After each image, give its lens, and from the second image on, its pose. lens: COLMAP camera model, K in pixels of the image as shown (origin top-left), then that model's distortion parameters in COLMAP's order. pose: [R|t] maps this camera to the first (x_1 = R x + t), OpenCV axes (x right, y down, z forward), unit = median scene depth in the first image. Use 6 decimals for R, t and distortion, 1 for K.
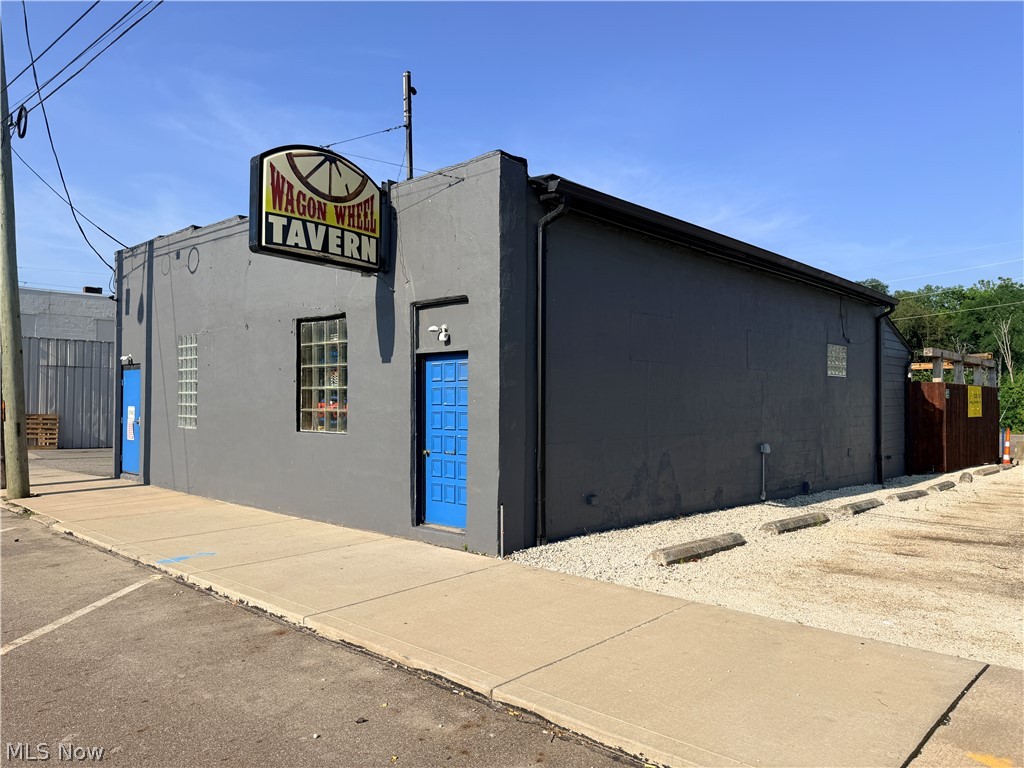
lens RADIAL K [[733.4, 0, 514.0], [0, 733.4, 385.0], [0, 0, 1]] dist [0.020587, -0.006299]
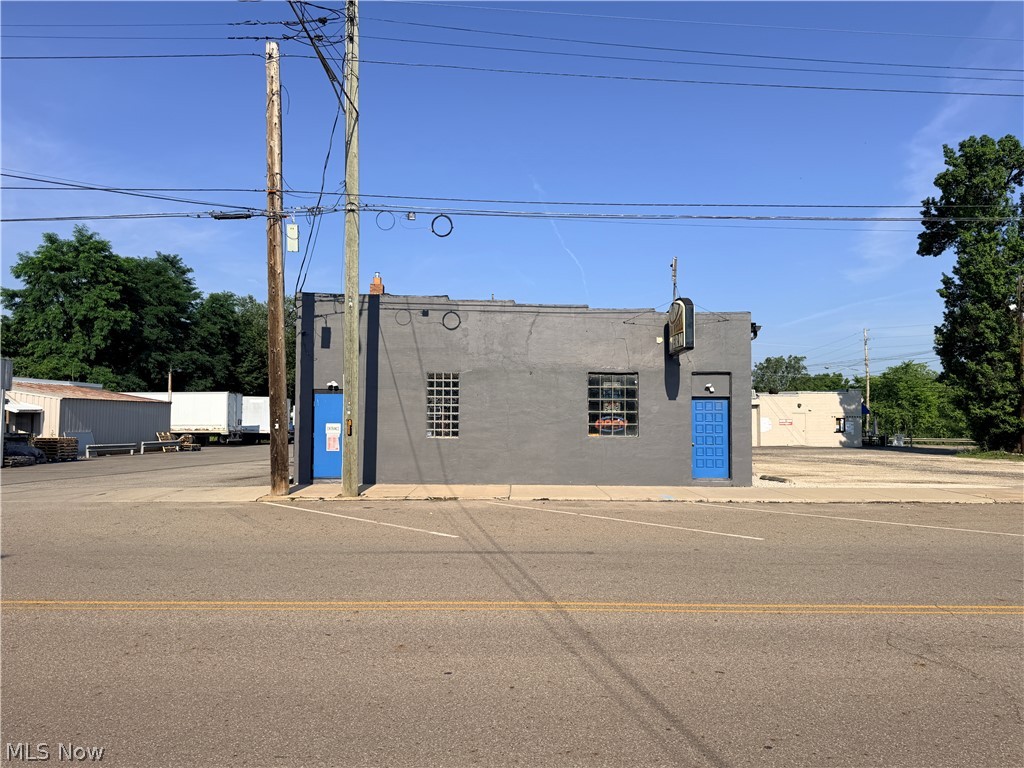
lens RADIAL K [[733.4, 0, 509.7], [0, 733.4, 384.9], [0, 0, 1]] dist [0.020587, -0.006299]
pose [[0.740322, 0.022901, 0.671862, -1.611740], [-0.010143, 0.999686, -0.022898, -0.016850], [-0.672175, 0.010138, 0.740322, -0.174901]]
